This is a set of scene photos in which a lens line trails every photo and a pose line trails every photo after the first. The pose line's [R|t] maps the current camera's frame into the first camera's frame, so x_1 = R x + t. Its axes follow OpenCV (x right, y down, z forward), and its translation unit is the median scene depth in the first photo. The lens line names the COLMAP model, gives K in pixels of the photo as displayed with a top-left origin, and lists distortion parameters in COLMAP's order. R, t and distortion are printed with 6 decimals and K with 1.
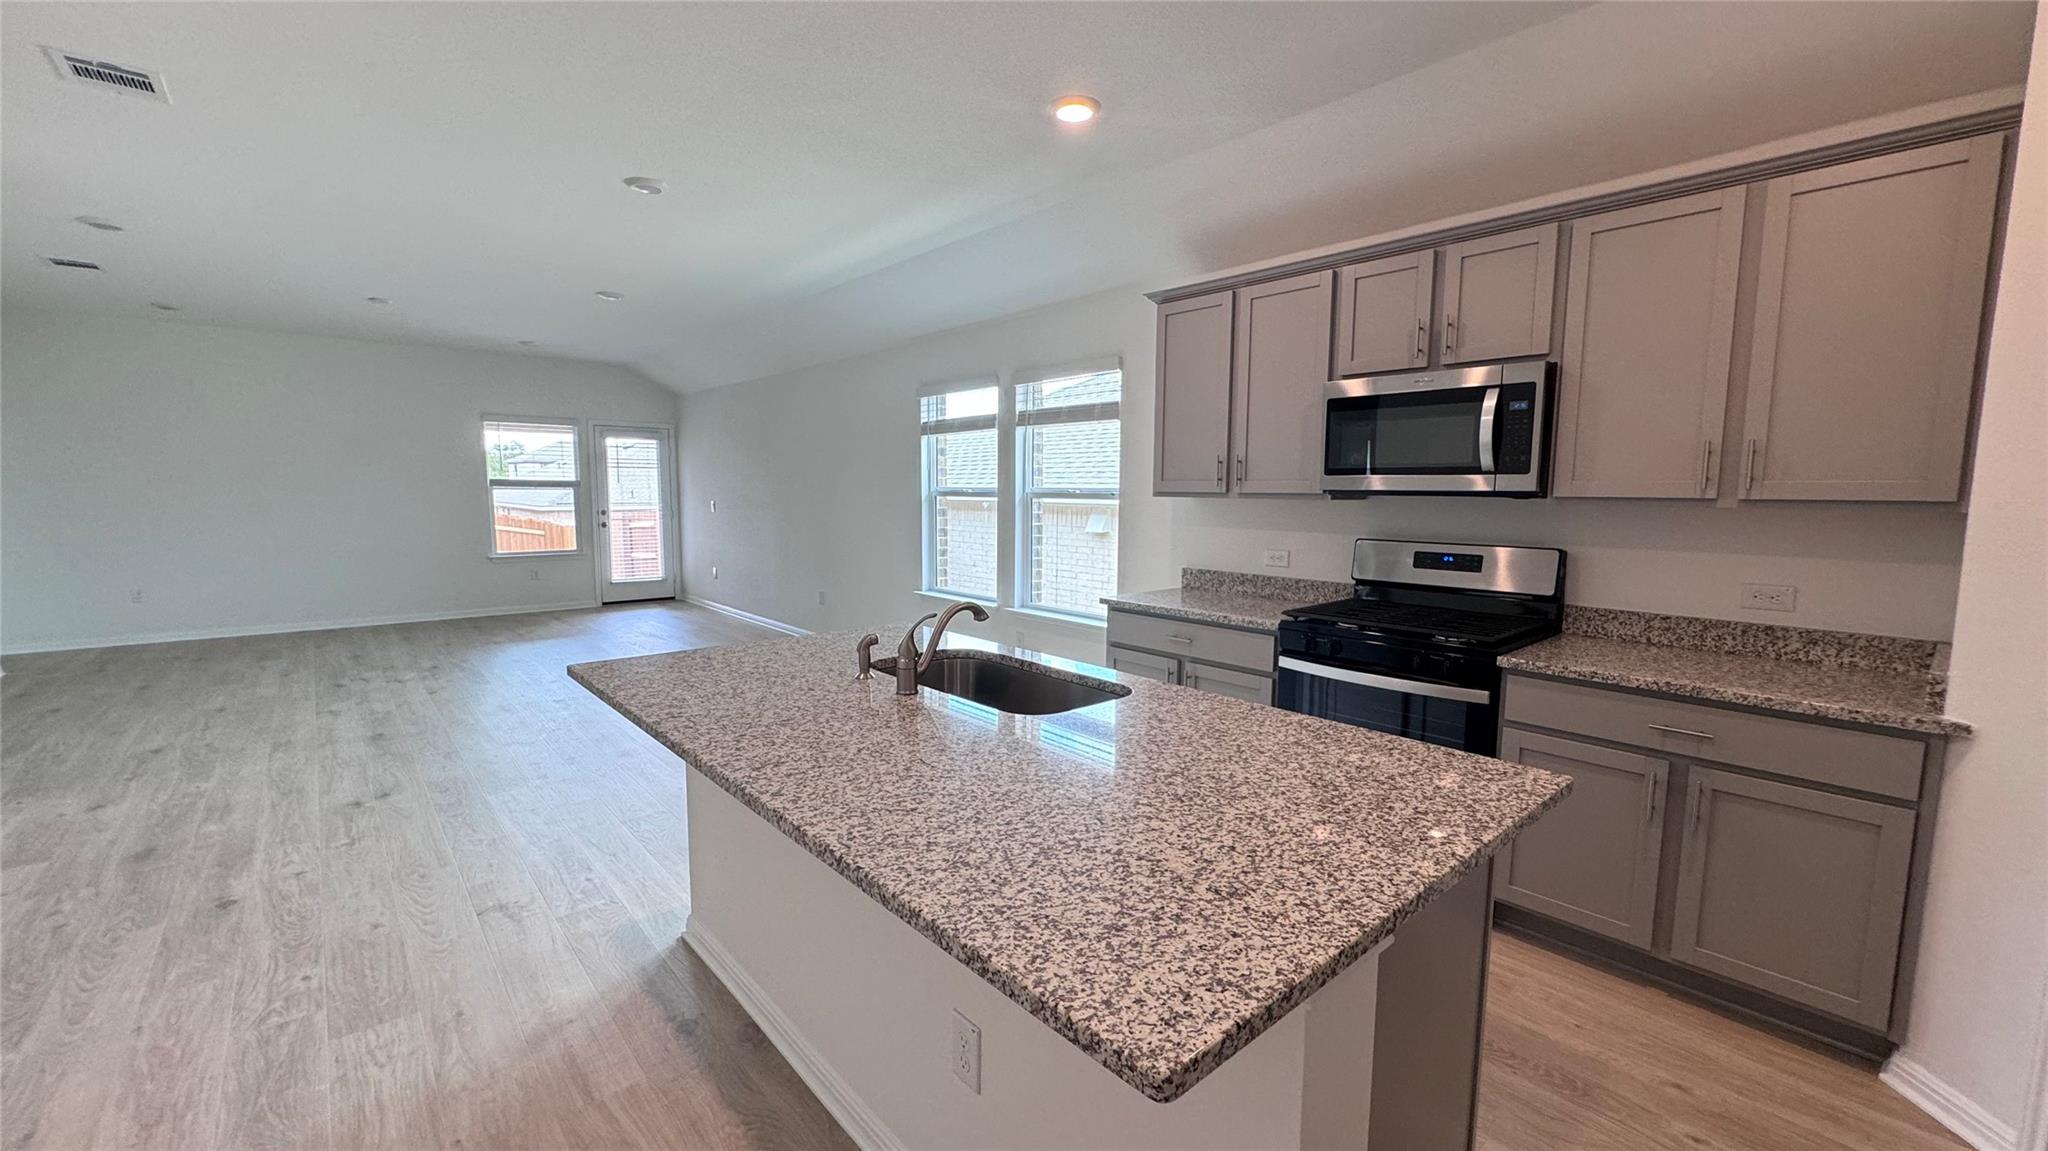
lens RADIAL K [[818.1, 0, 1022.5], [0, 818.1, 577.6], [0, 0, 1]] dist [-0.002224, 0.000221]
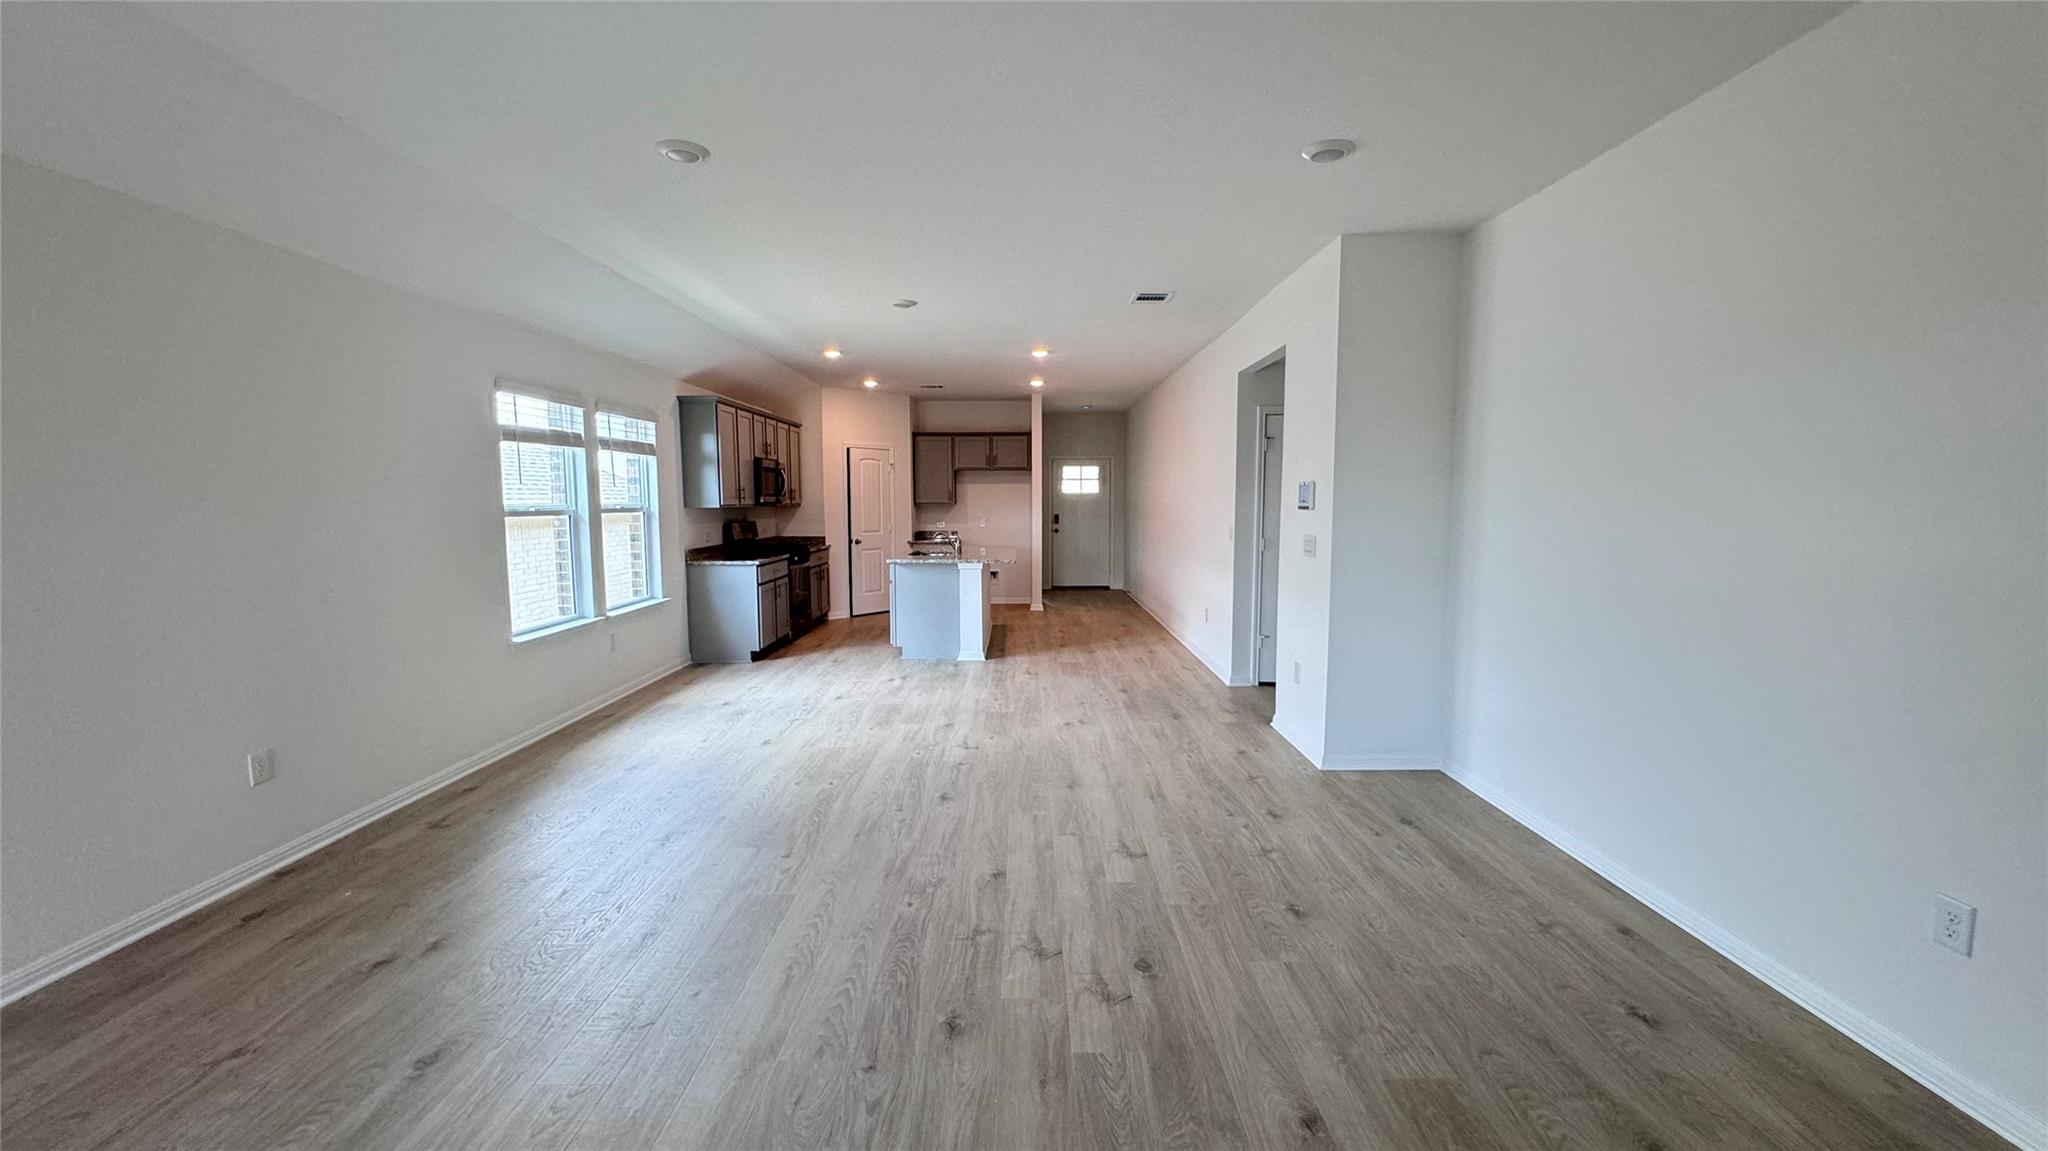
lens RADIAL K [[818.1, 0, 1036.7], [0, 818.1, 570.7], [0, 0, 1]] dist [-0.002224, 0.000221]
pose [[-0.758802, -0.062656, 0.648300, -1.714251], [0.069440, 0.981907, 0.176174, -0.257446], [-0.647609, 0.178700, -0.740722, 2.126845]]
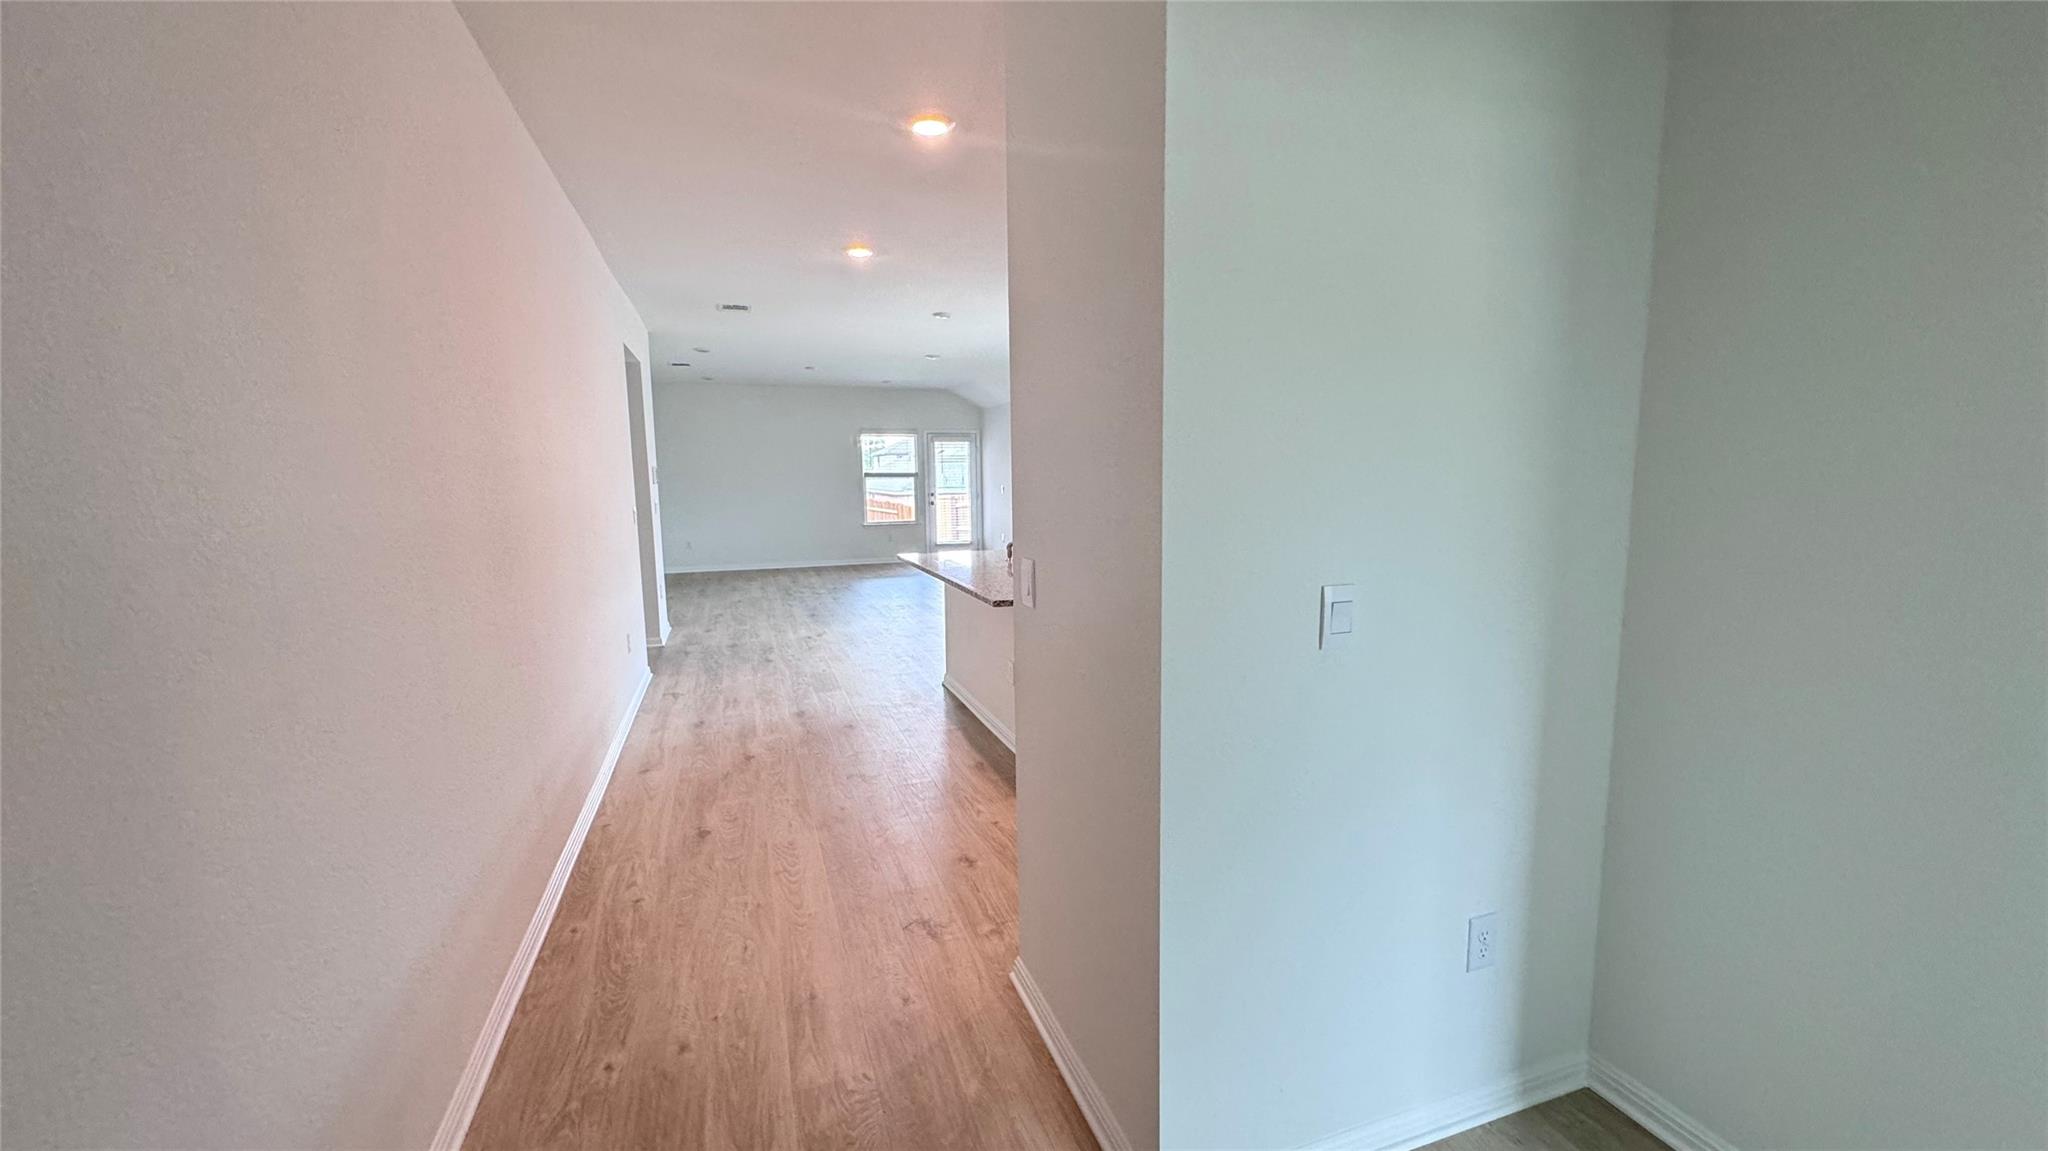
lens RADIAL K [[818.1, 0, 1031.5], [0, 818.1, 577.6], [0, 0, 1]] dist [-0.002224, 0.000221]
pose [[0.932755, 0.030224, -0.359242, 0.430250], [-0.022832, 0.999432, 0.024805, 0.067490], [0.359787, -0.014935, 0.932915, -0.701703]]
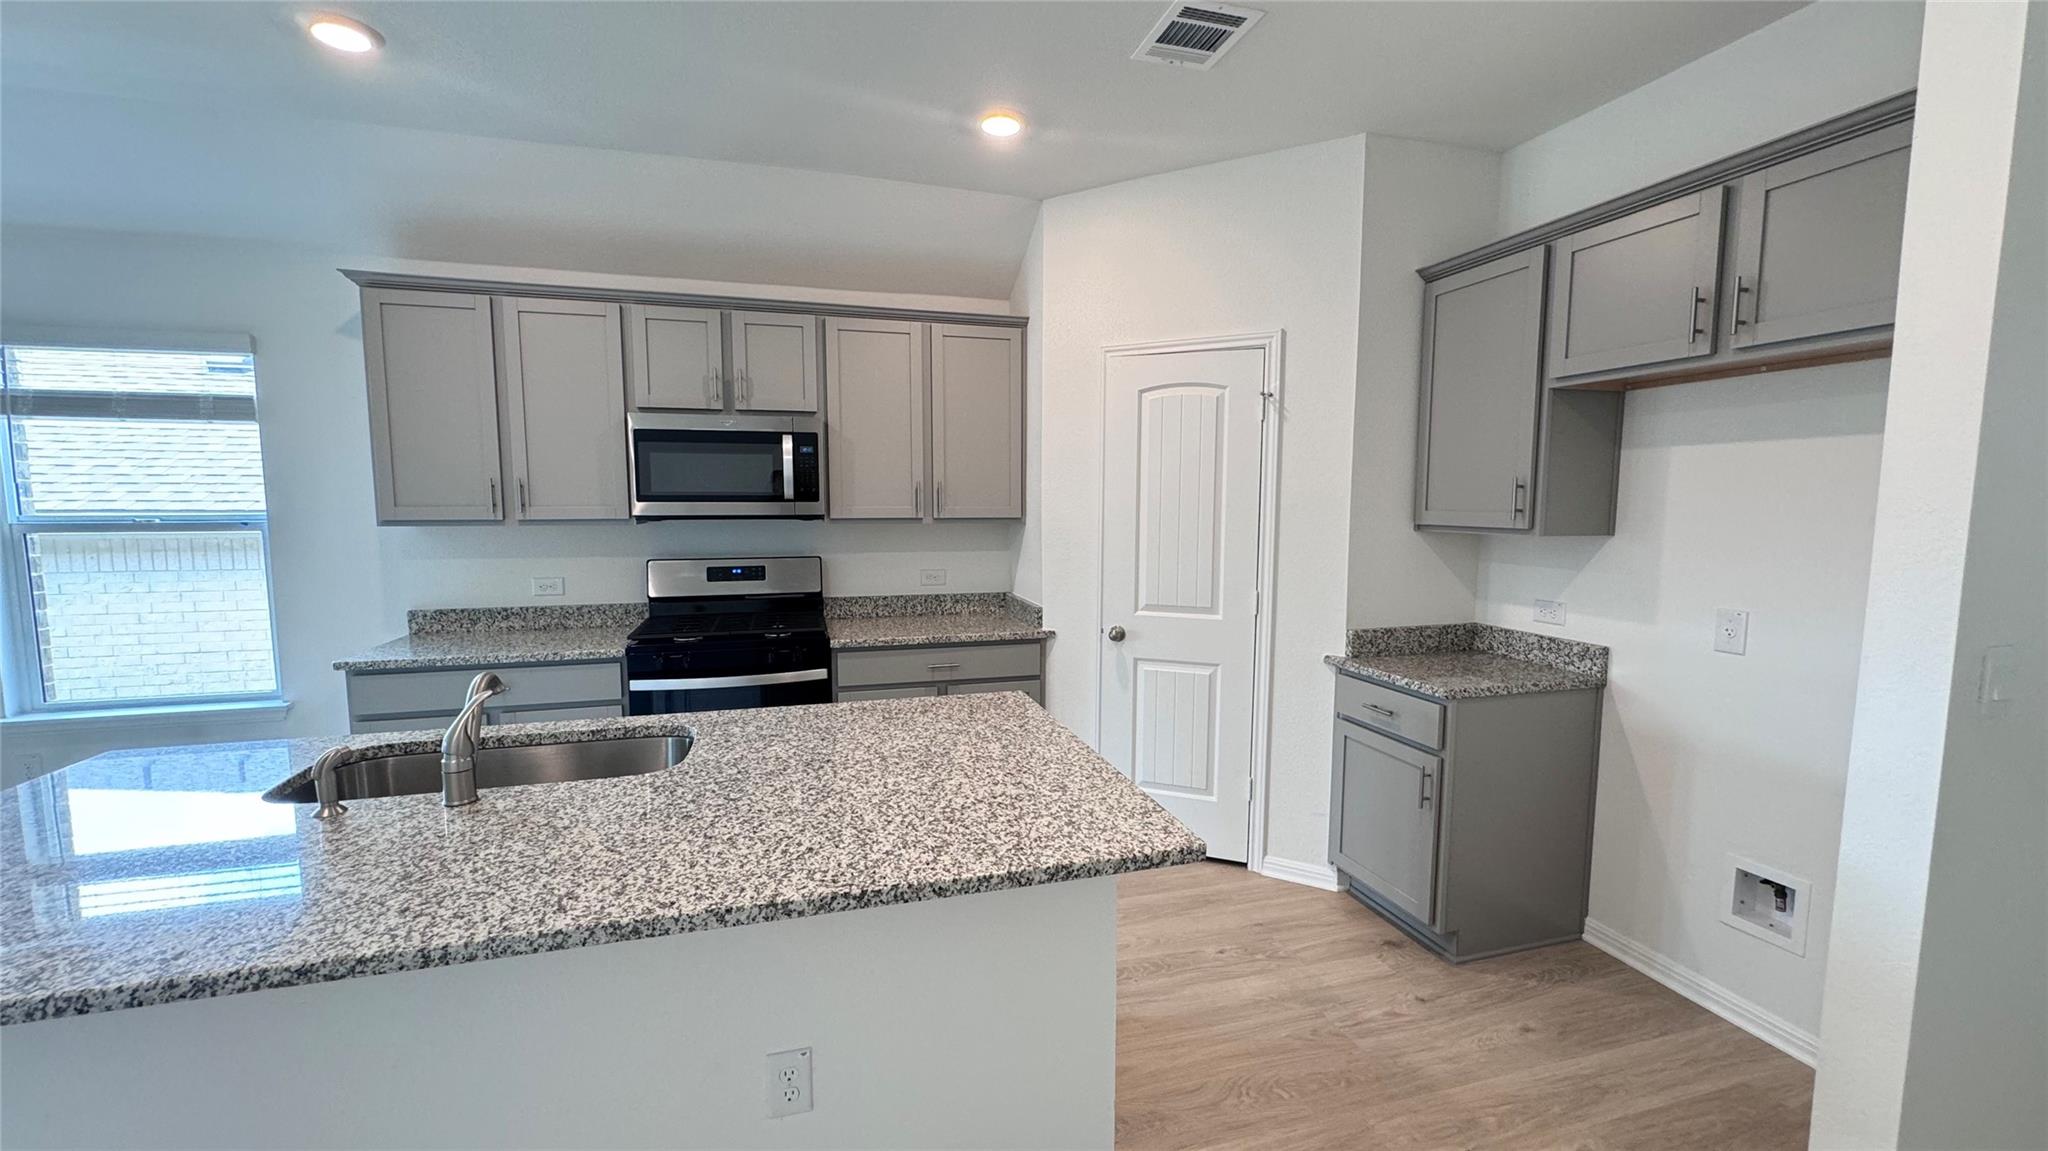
lens RADIAL K [[818.1, 0, 1025.9], [0, 818.1, 579.8], [0, 0, 1]] dist [-0.002224, 0.000221]
pose [[0.420174, -0.094817, 0.902476, -0.334904], [0.101287, 0.993212, 0.057193, -0.032150], [-0.901773, 0.067378, 0.426926, 0.103192]]
